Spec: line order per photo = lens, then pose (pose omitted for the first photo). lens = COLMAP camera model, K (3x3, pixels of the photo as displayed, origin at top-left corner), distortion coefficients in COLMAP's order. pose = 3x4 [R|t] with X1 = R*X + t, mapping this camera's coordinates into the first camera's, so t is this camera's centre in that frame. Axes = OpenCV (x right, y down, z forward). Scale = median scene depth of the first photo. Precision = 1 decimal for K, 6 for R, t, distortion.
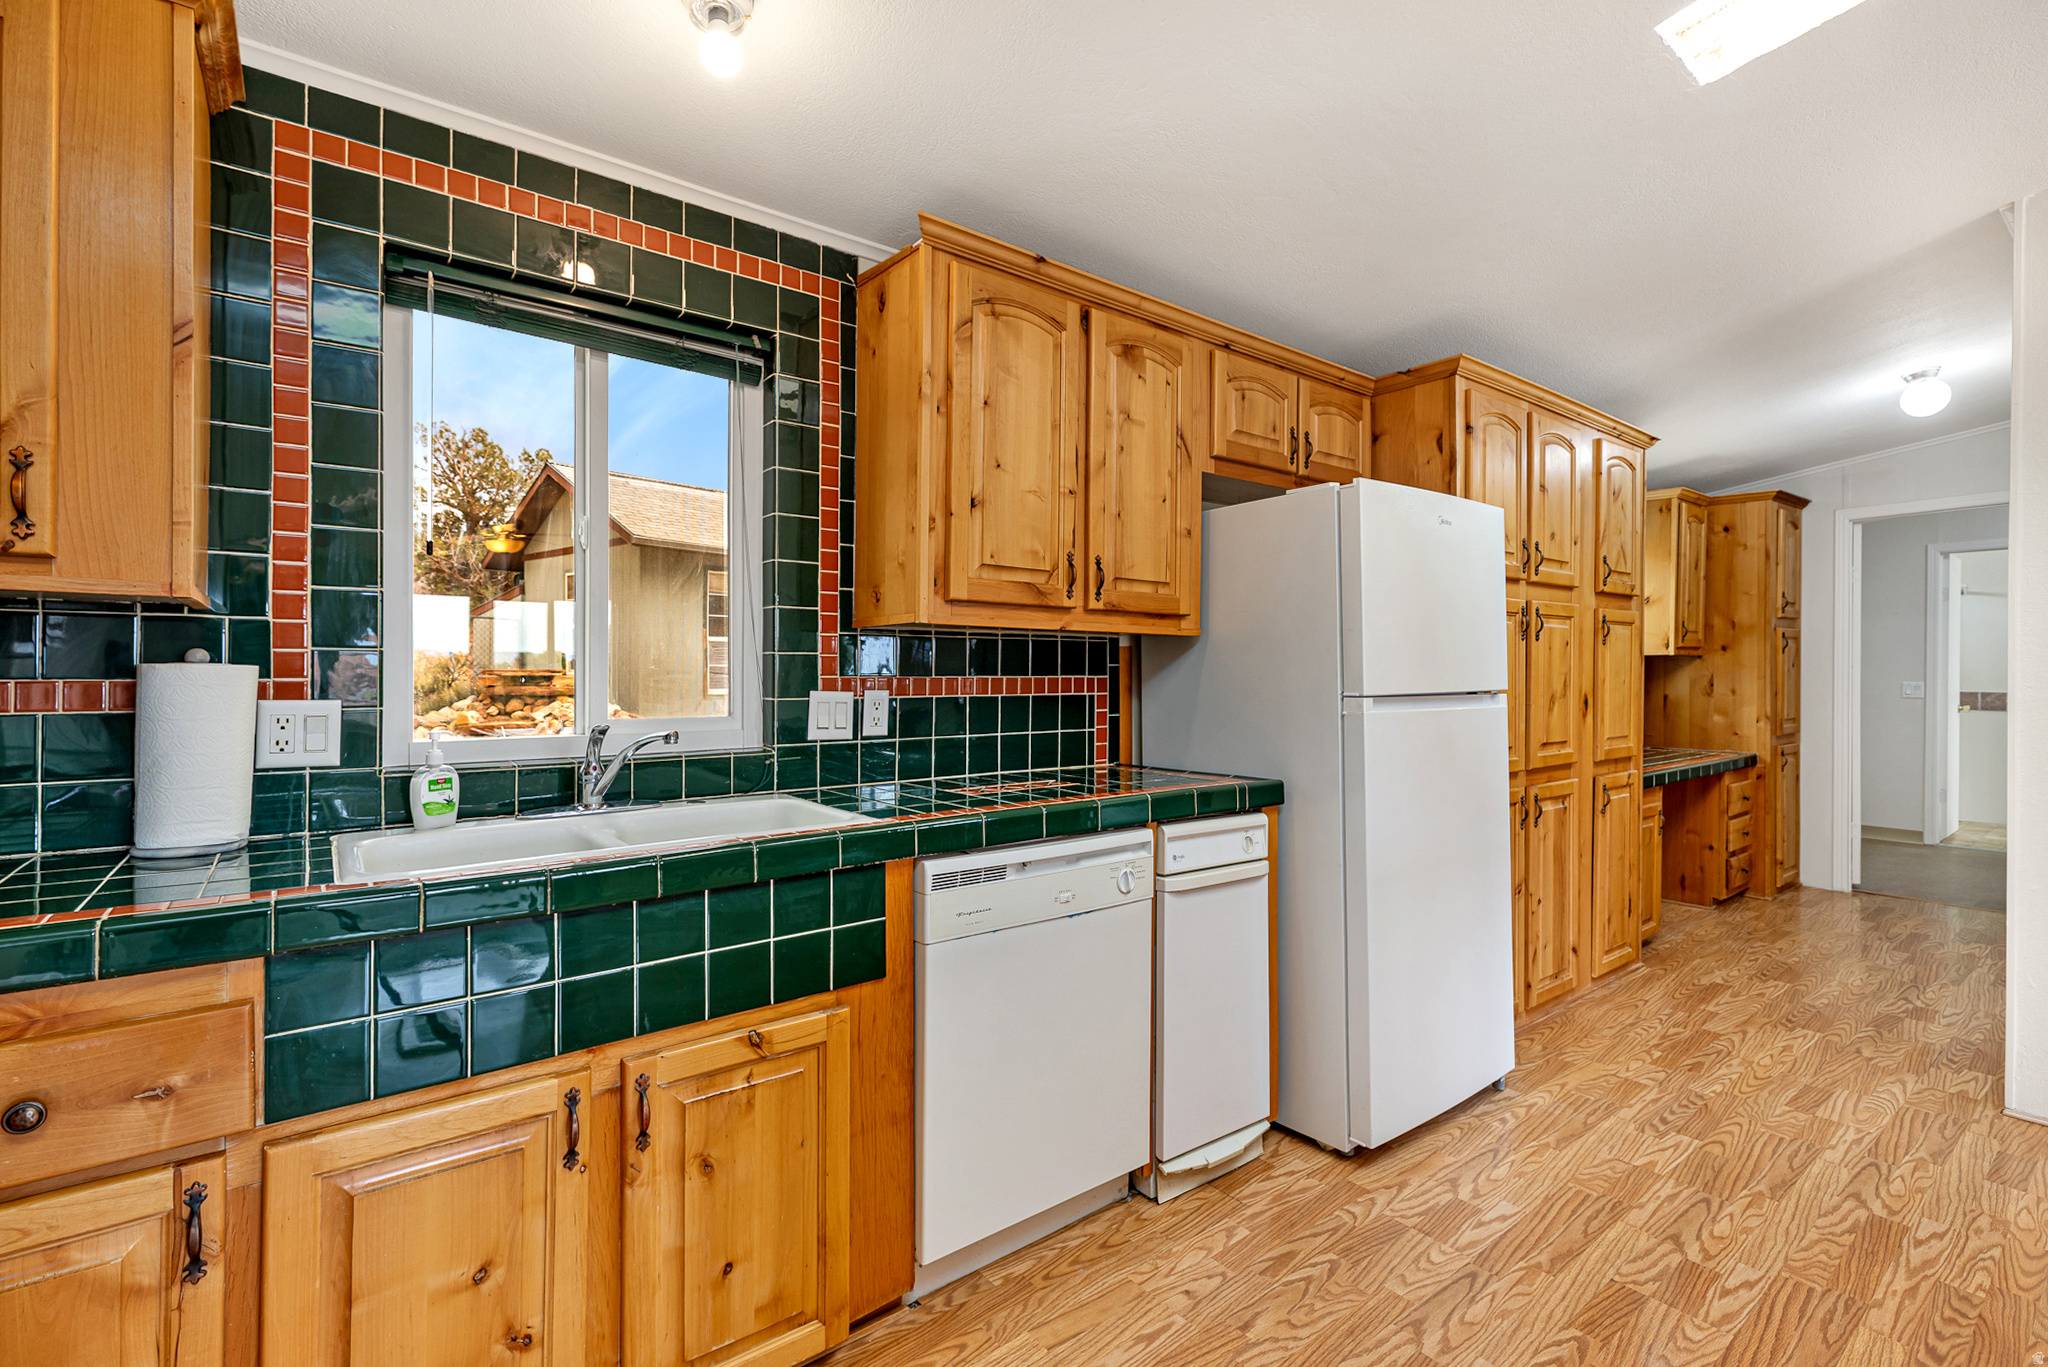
lens RADIAL K [[932.5, 0, 1024.6], [0, 932.5, 667.5], [0, 0, 1]] dist [0.012366, -0.000145]
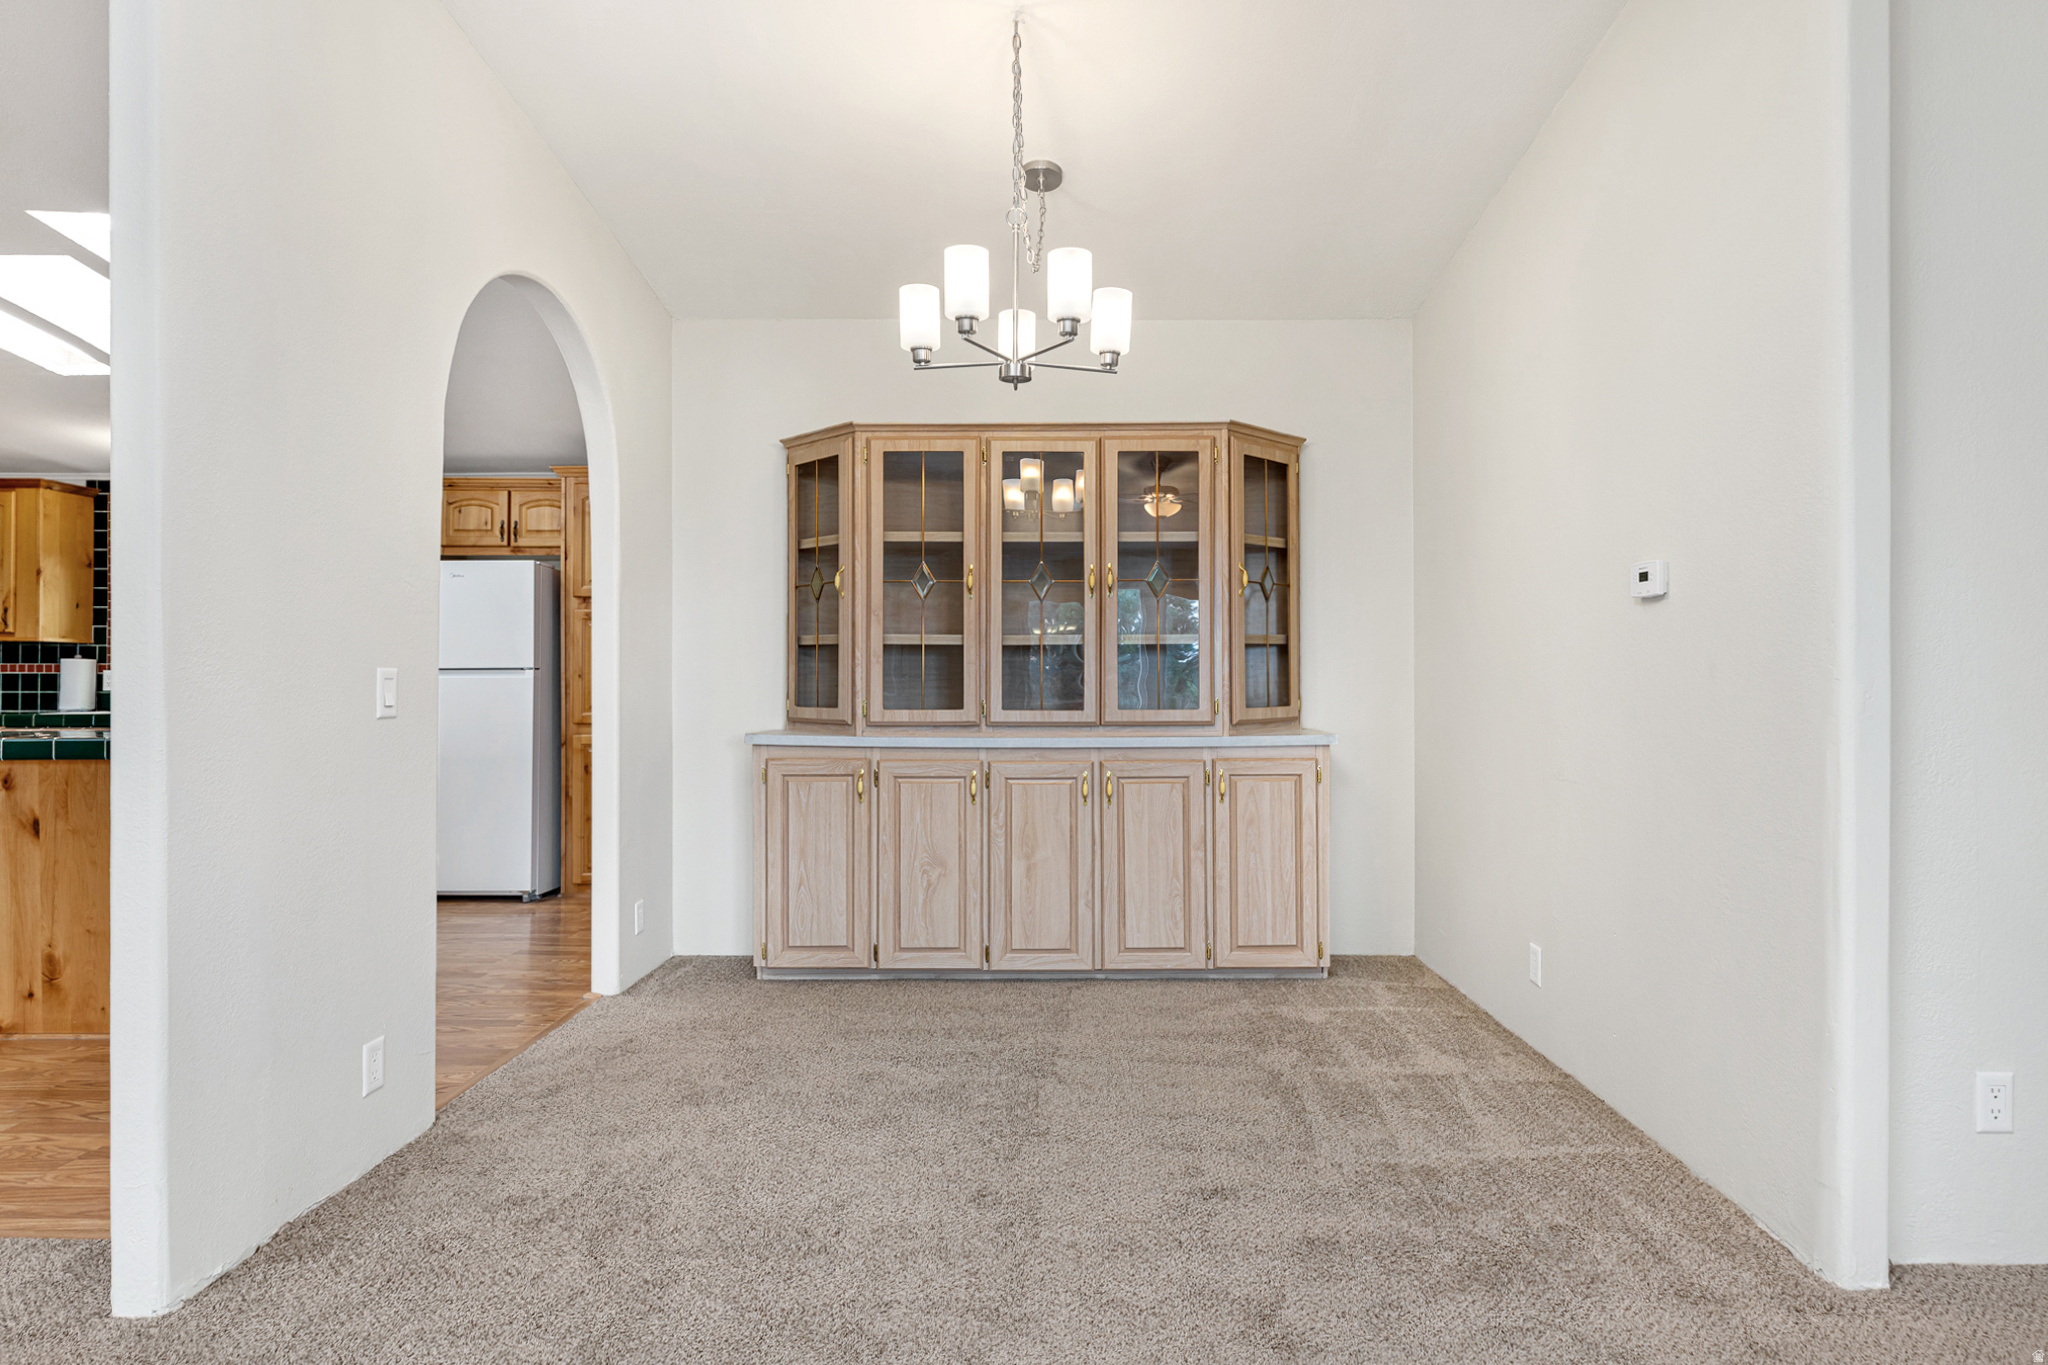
lens RADIAL K [[1054.5, 0, 1024.0], [0, 1054.5, 682.5], [0, 0, 1]] dist [0.007131, 0.000388]
pose [[0.787466, -0.002100, -0.616354, 4.500265], [0.001941, 0.999998, -0.000928, 0.096071], [0.616355, -0.000466, 0.787469, 0.052423]]
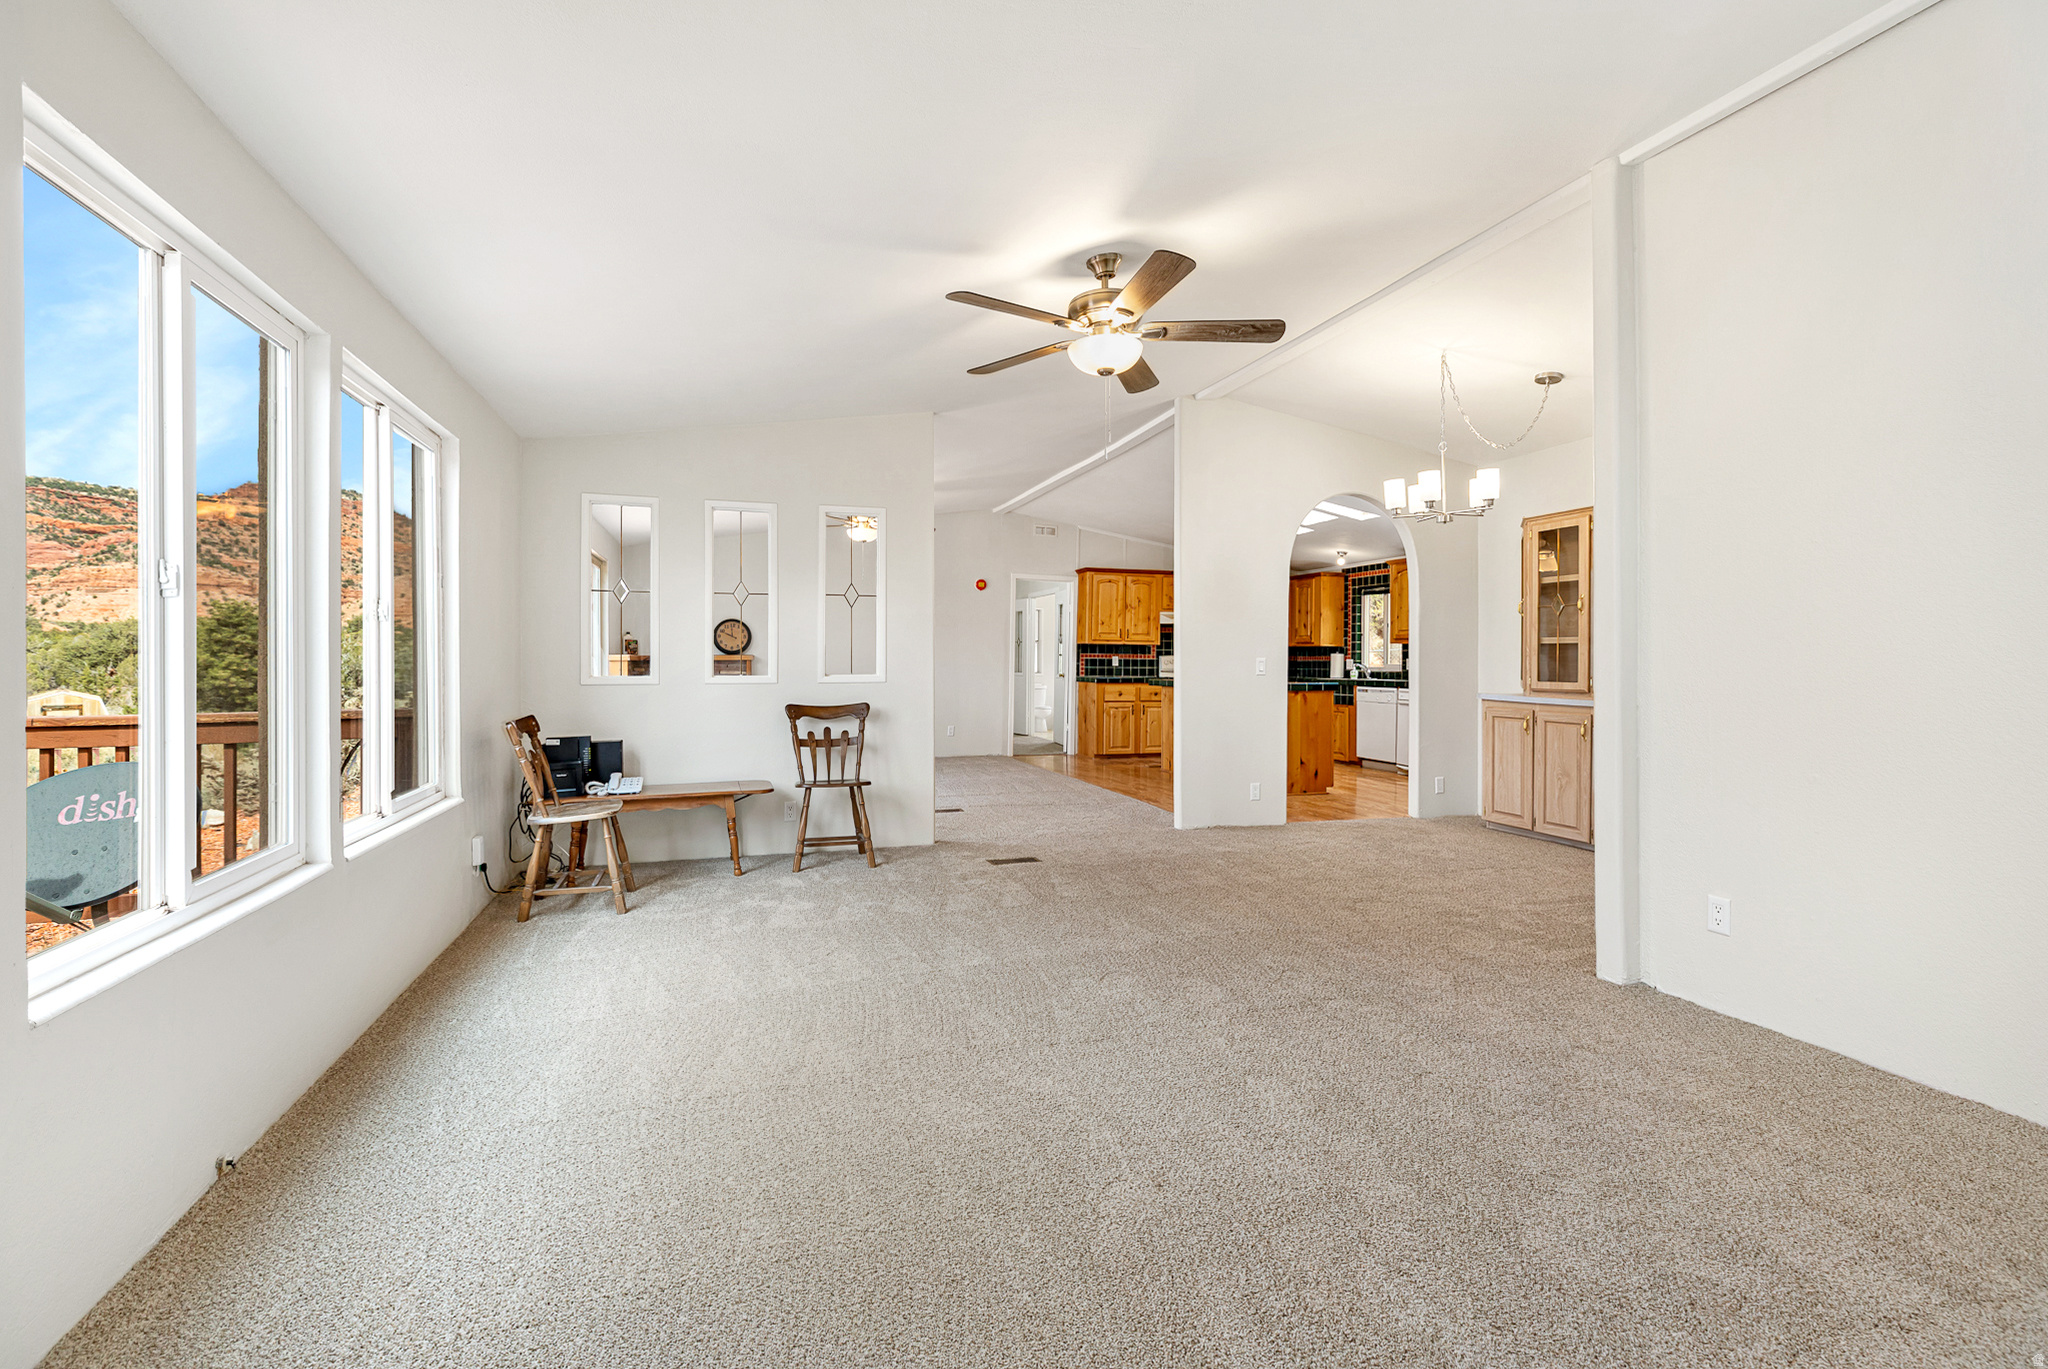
lens RADIAL K [[932.5, 0, 1024.6], [0, 932.5, 668.5], [0, 0, 1]] dist [0.012366, -0.000145]
pose [[-0.338313, 0.001952, -0.941032, 7.153478], [-0.001395, 0.999996, 0.002576, 0.097079], [0.941033, 0.002185, -0.338309, 1.200808]]
